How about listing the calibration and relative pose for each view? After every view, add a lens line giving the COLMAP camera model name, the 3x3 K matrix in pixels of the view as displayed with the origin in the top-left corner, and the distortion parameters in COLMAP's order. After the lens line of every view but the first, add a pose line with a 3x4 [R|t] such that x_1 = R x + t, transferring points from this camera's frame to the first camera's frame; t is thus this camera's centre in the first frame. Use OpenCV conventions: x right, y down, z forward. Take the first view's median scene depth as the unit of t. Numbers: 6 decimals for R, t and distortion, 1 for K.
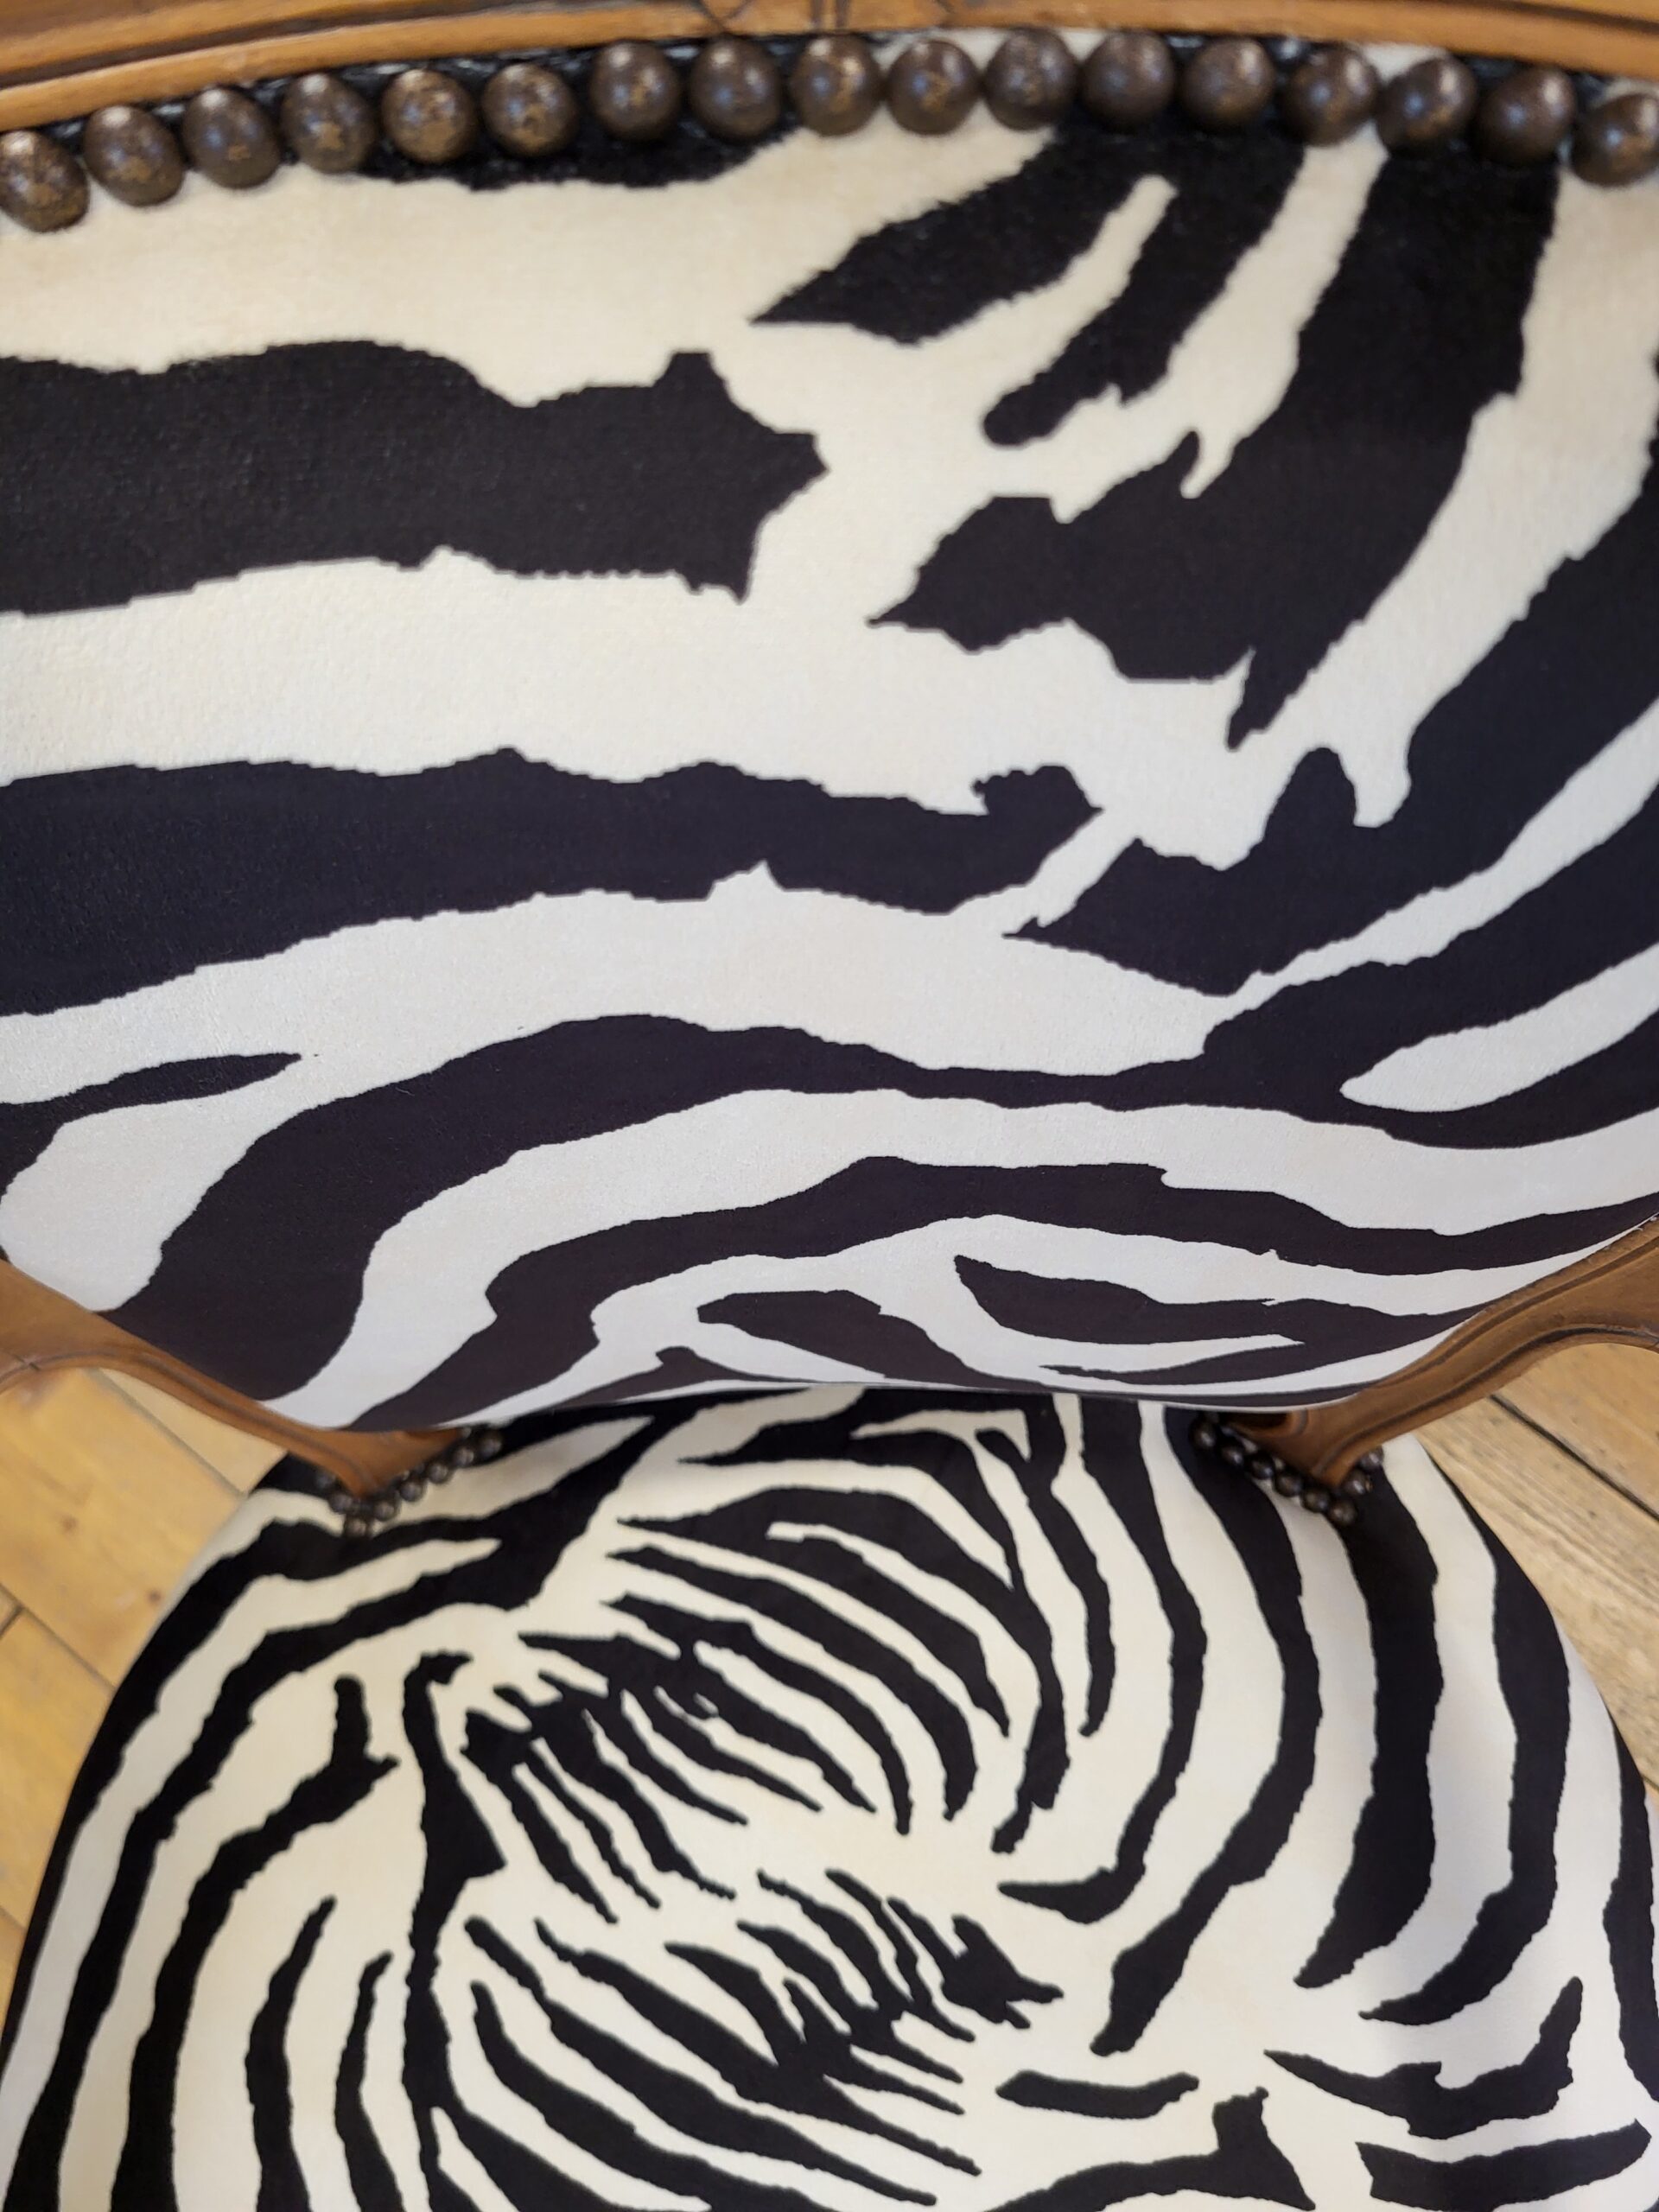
lens RADIAL K [[1671.7, 0, 820.2], [0, 1671.7, 1119.4], [0, 0, 1]] dist [0.042466, -0.047805]
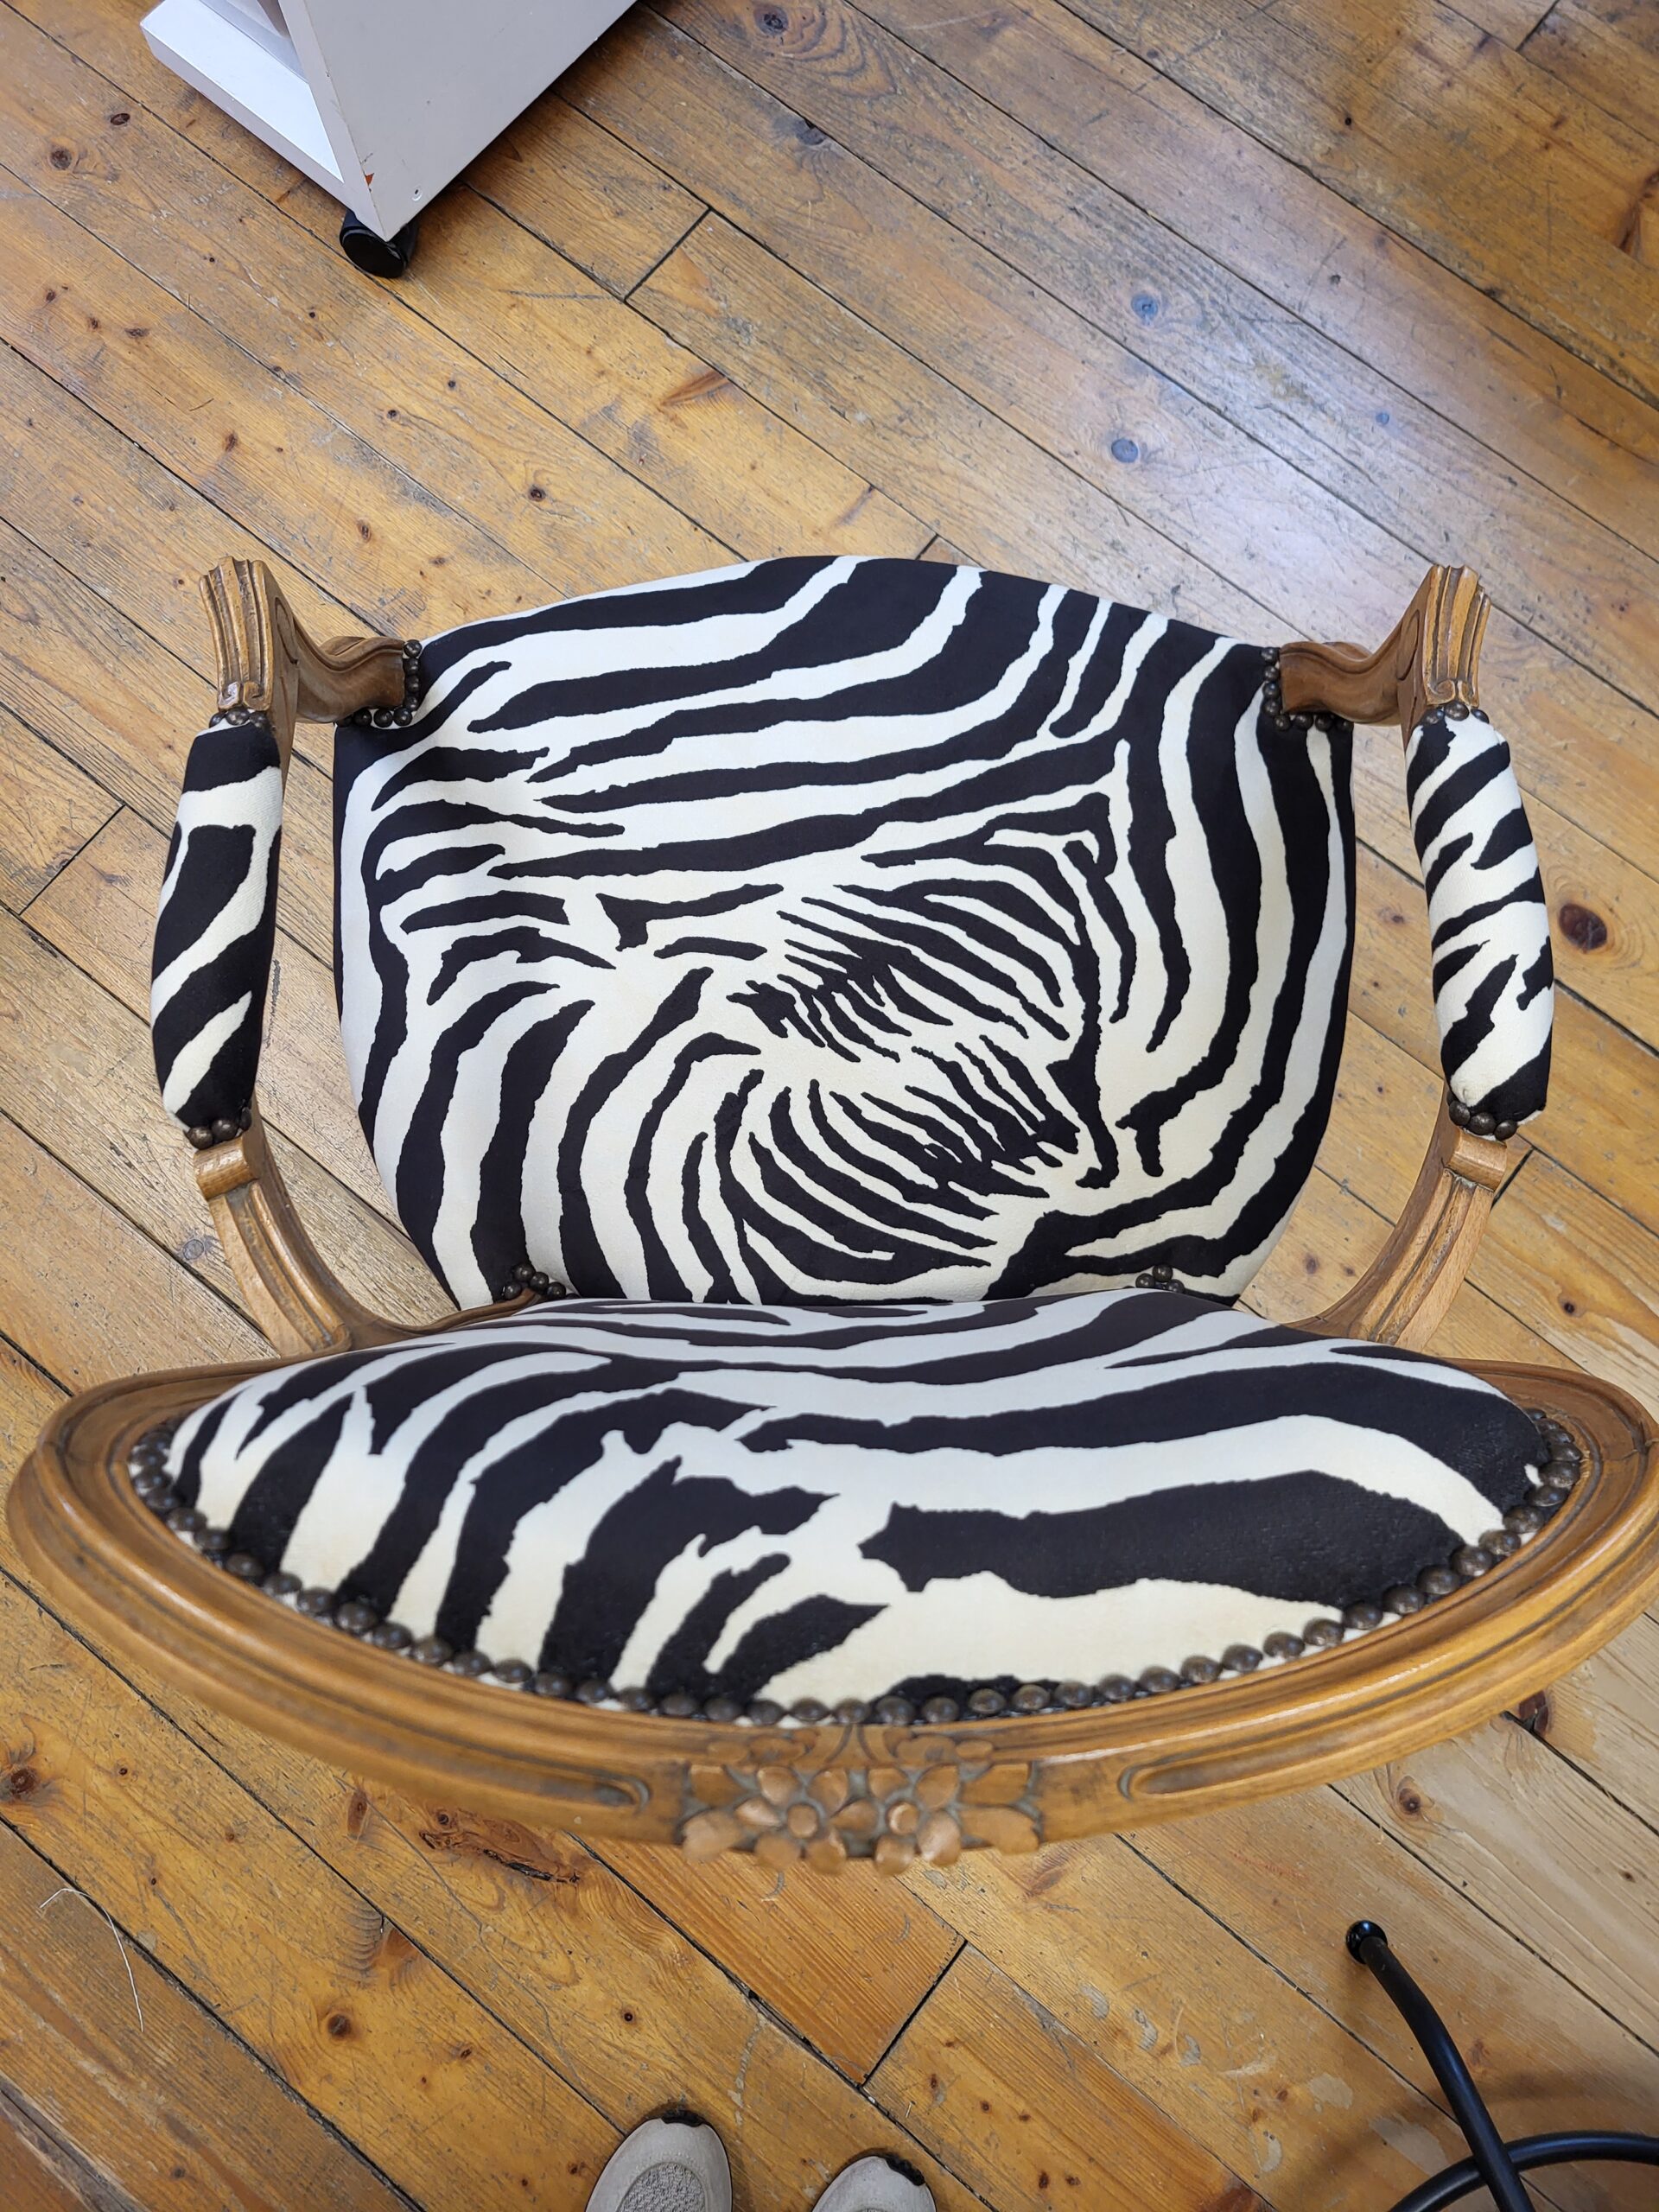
lens RADIAL K [[1671.7, 0, 820.2], [0, 1671.7, 1119.4], [0, 0, 1]] dist [0.042466, -0.047805]
pose [[-0.999663, -0.009865, 0.024021, 0.001984], [0.018937, -0.909905, 0.414384, -0.319264], [0.017769, 0.414699, 0.909785, -0.537330]]
